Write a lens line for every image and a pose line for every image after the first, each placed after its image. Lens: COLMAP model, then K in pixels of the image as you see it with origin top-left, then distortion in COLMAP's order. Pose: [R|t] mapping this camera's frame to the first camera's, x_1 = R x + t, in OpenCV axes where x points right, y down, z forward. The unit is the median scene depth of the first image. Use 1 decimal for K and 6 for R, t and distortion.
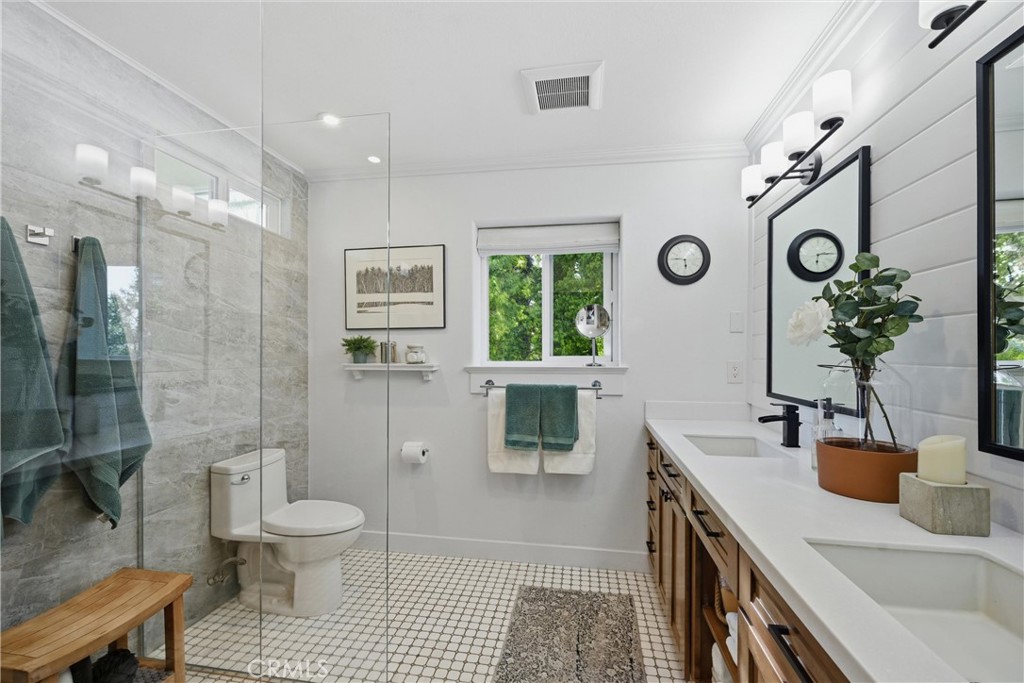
lens RADIAL K [[440.9, 0, 510.3], [0, 440.9, 349.6], [0, 0, 1]] dist [-0.000327, -0.000493]
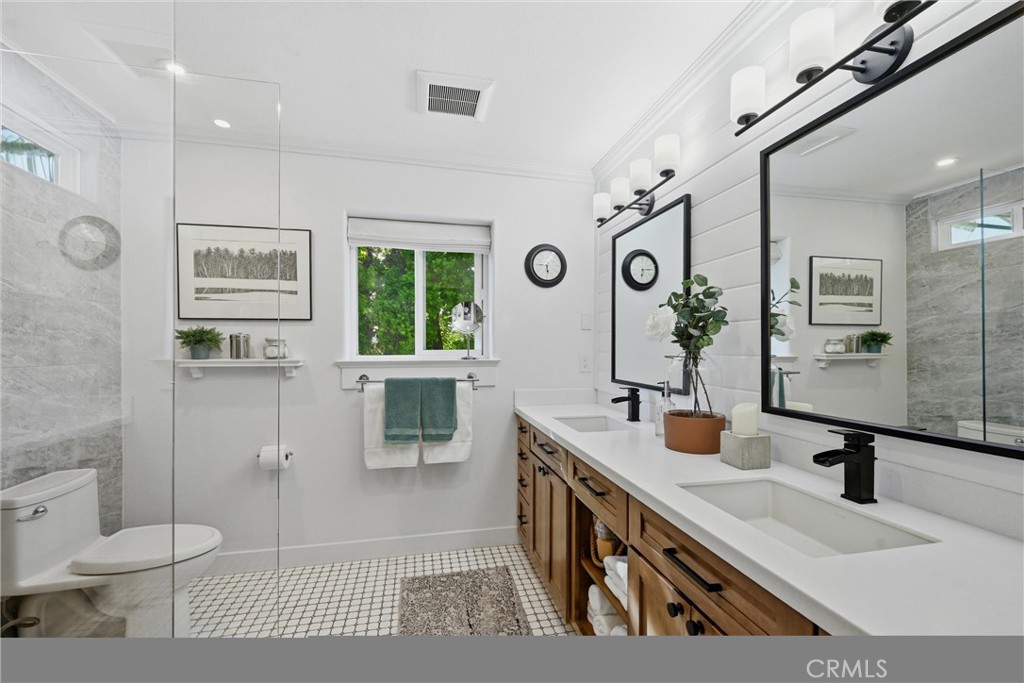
lens RADIAL K [[440.9, 0, 510.7], [0, 440.9, 343.3], [0, 0, 1]] dist [-0.000327, -0.000493]
pose [[0.920197, 0.003155, 0.391443, -0.147360], [-0.002864, 0.999995, -0.001327, -0.000150], [-0.391445, 0.000100, 0.920201, -0.021476]]
